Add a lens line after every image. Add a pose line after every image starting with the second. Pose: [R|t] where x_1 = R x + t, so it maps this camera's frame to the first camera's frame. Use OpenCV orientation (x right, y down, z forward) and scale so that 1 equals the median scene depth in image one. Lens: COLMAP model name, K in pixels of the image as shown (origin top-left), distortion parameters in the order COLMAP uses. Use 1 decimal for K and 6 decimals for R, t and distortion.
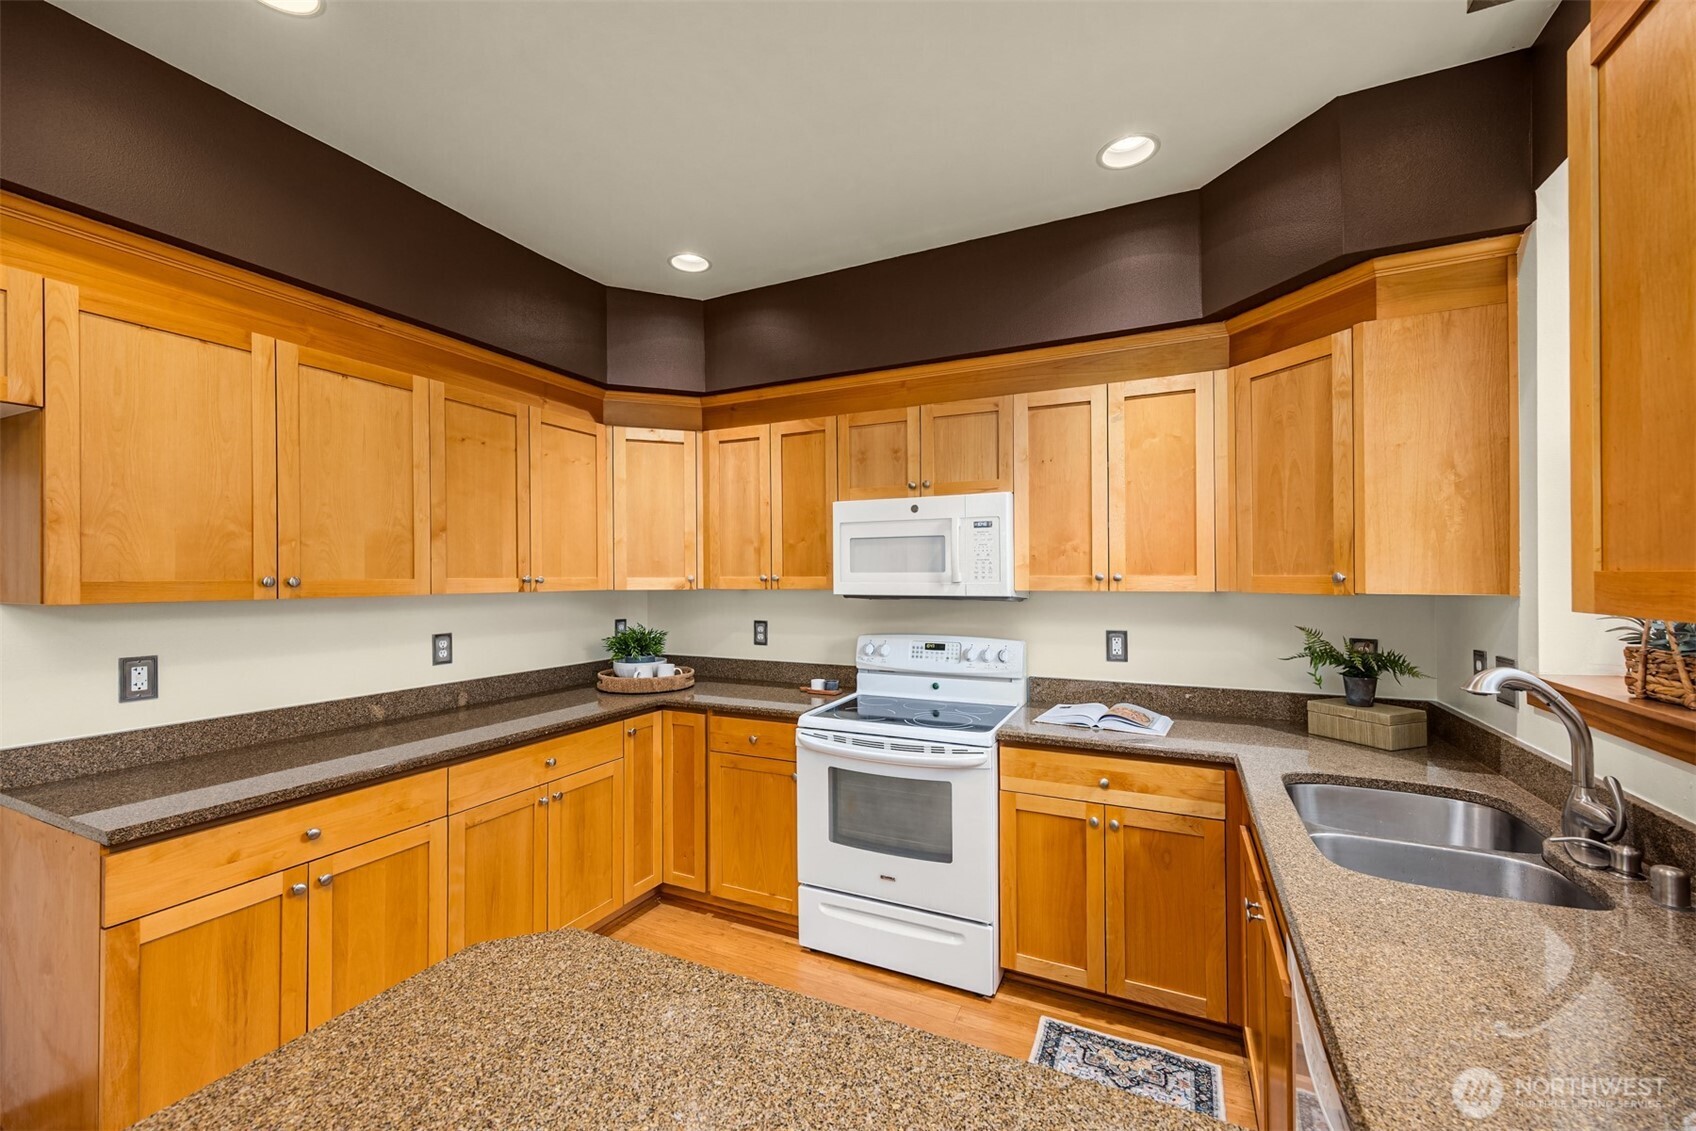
lens RADIAL K [[696.3, 0, 841.6], [0, 696.3, 575.2], [0, 0, 1]] dist [0.020012, -0.000040]
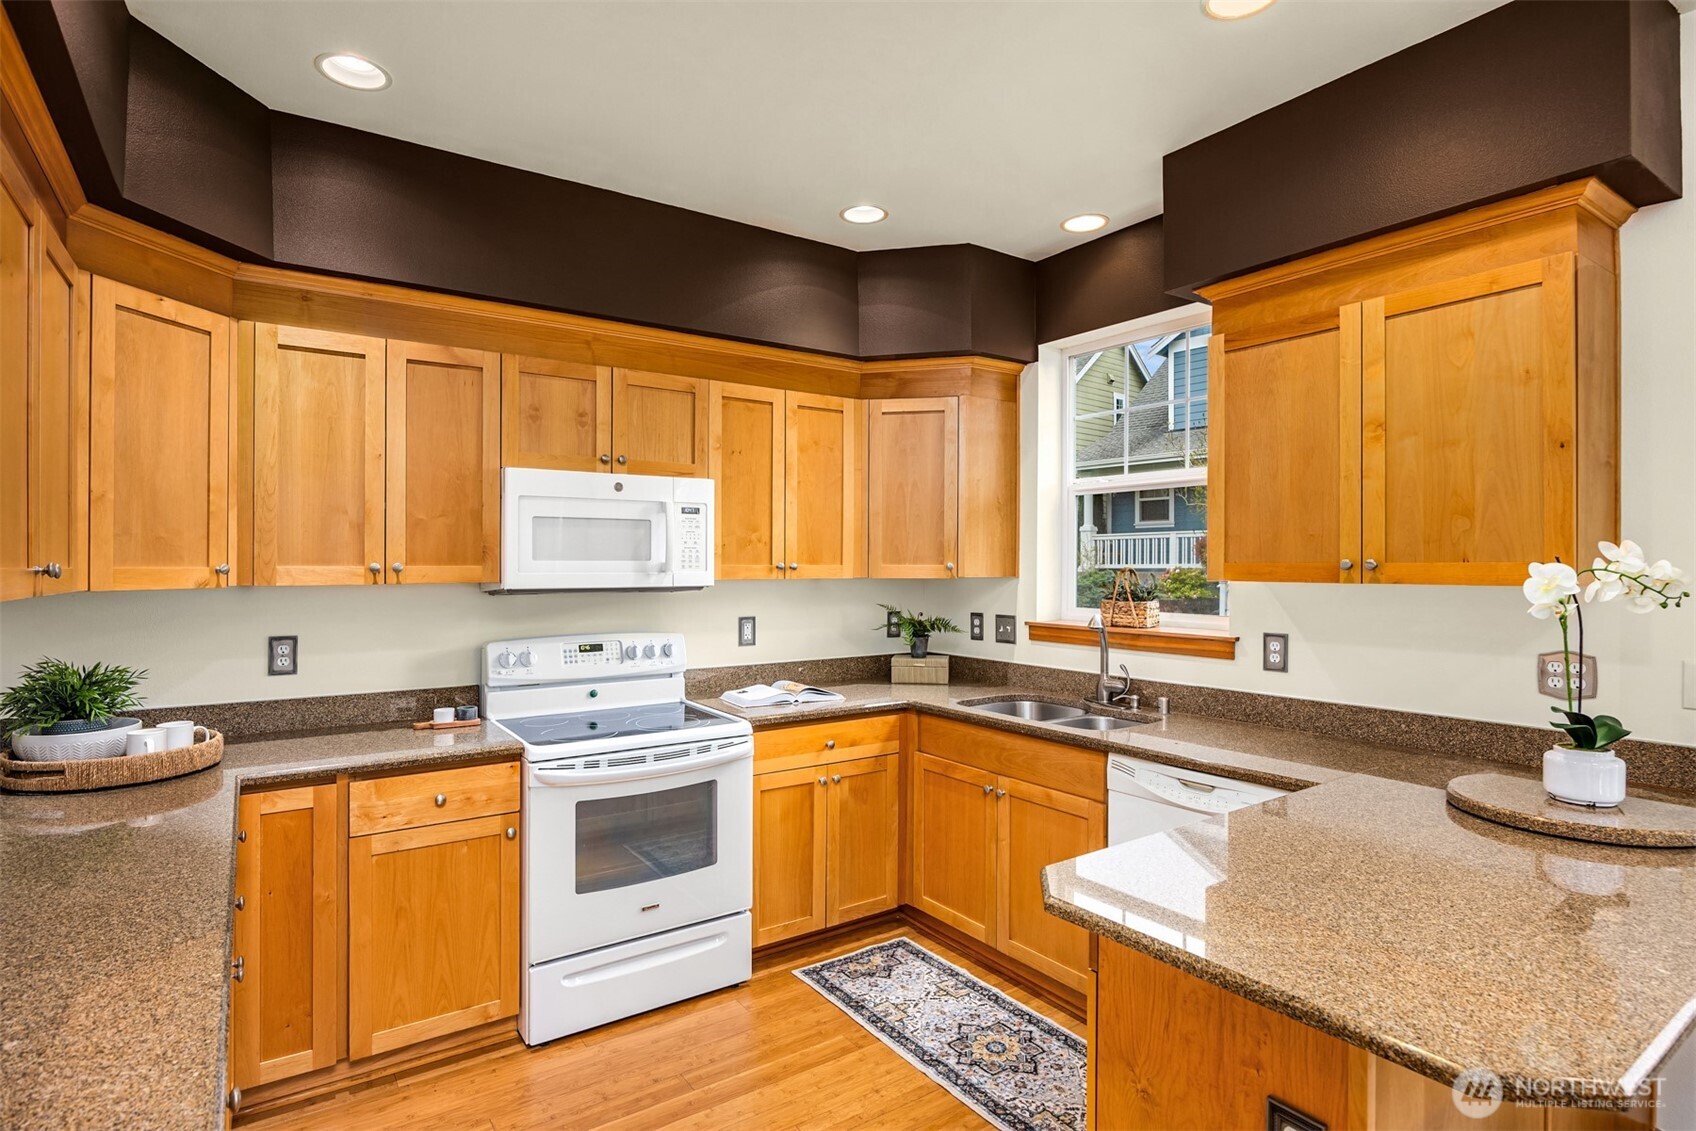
lens RADIAL K [[866.6, 0, 848.0], [0, 866.6, 565.5], [0, 0, 1]] dist [-0.000161, 0.000033]
pose [[0.489628, 0.001768, 0.871930, -0.721526], [-0.001734, 0.999998, -0.001054, 0.002679], [-0.871930, -0.000996, 0.489630, 0.234309]]
